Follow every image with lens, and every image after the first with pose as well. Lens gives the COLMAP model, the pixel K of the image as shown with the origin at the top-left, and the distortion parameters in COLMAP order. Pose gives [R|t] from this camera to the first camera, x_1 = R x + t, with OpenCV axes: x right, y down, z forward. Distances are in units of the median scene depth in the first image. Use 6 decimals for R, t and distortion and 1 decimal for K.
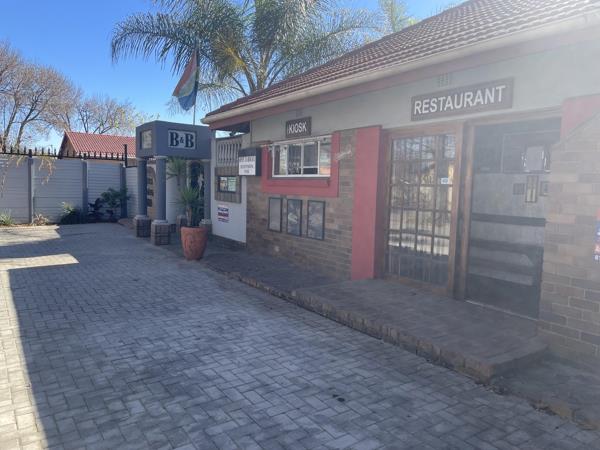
lens RADIAL K [[454.1, 0, 300.0], [0, 454.1, 225.0], [0, 0, 1]] dist [0.004070, 0.000325]
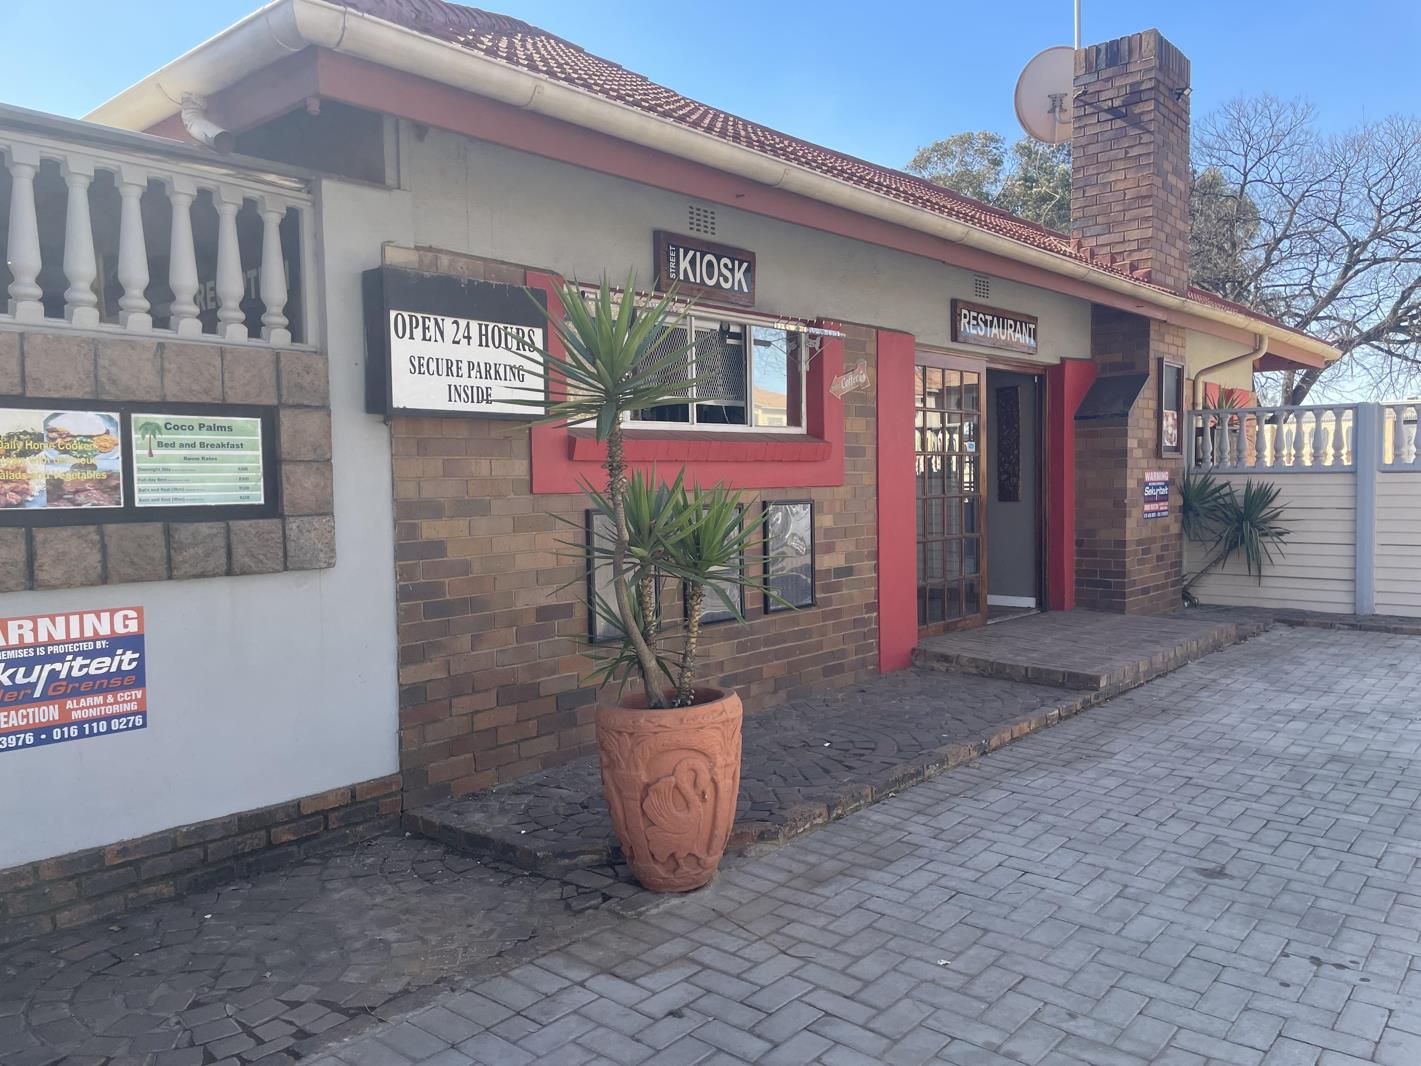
lens RADIAL K [[1075.5, 0, 710.5], [0, 1075.5, 533.0], [0, 0, 1]] dist [0.004070, 0.000325]
pose [[-0.265930, -0.070088, 0.961441, -0.712439], [0.095774, 0.990498, 0.098697, -0.110708], [-0.959223, 0.118327, -0.256691, 1.208245]]
